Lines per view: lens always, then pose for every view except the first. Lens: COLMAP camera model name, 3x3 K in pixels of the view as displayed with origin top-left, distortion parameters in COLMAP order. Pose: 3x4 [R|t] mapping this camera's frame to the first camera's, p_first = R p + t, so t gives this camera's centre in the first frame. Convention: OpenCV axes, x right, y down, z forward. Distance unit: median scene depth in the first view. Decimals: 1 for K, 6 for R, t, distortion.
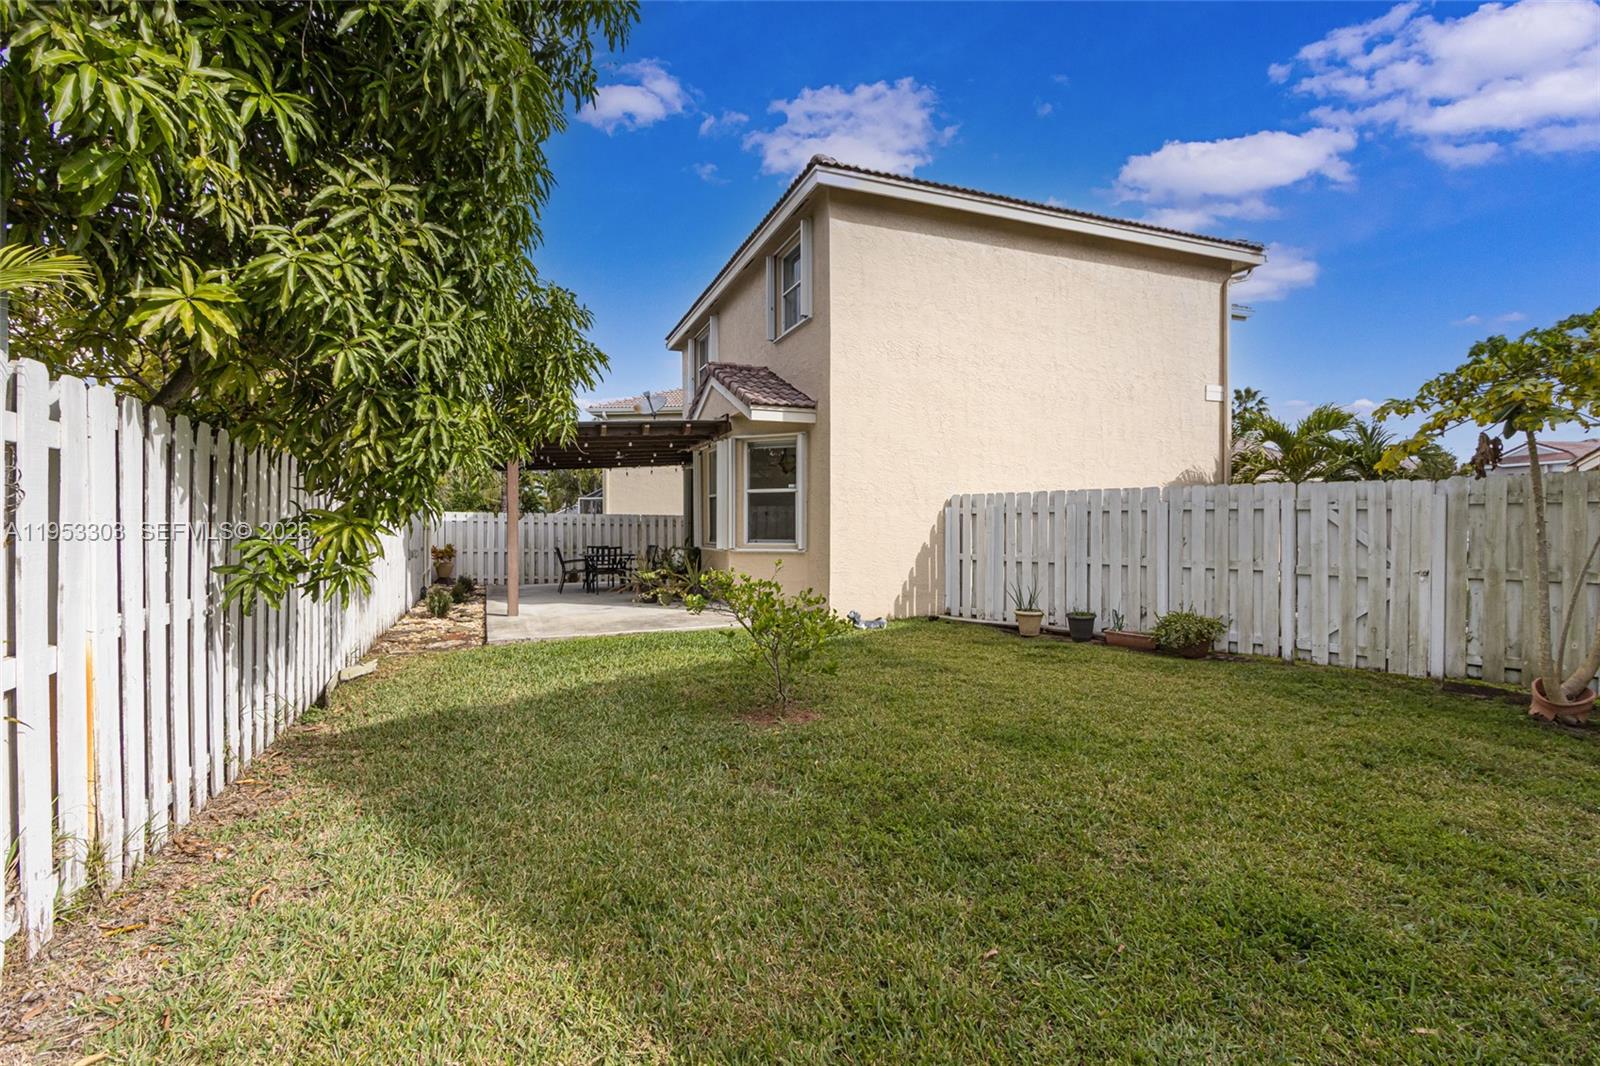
lens RADIAL K [[730.5, 0, 800.0], [0, 730.5, 533.0], [0, 0, 1]] dist [-0.000840, 0.000696]
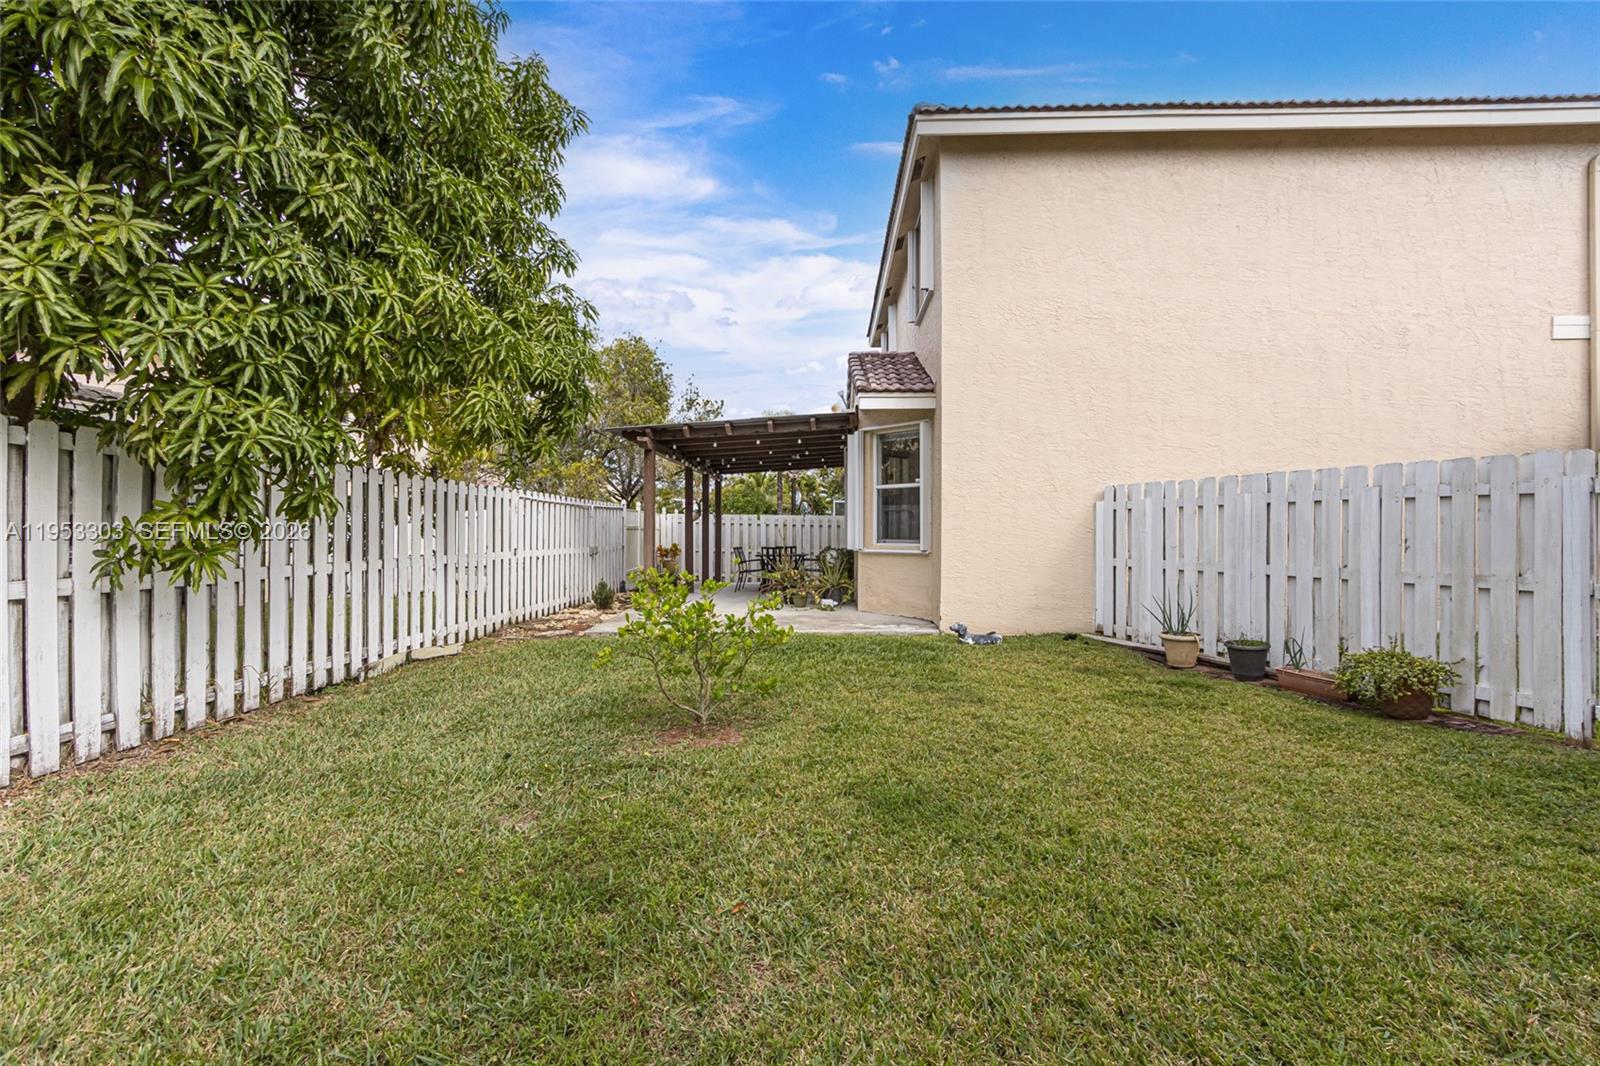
lens RADIAL K [[730.5, 0, 800.0], [0, 730.5, 533.0], [0, 0, 1]] dist [-0.000840, 0.000696]
pose [[0.916568, 0.003544, -0.399863, 0.228825], [-0.005902, 0.999972, -0.004667, 0.005948], [0.399835, 0.006638, 0.916563, 0.126965]]
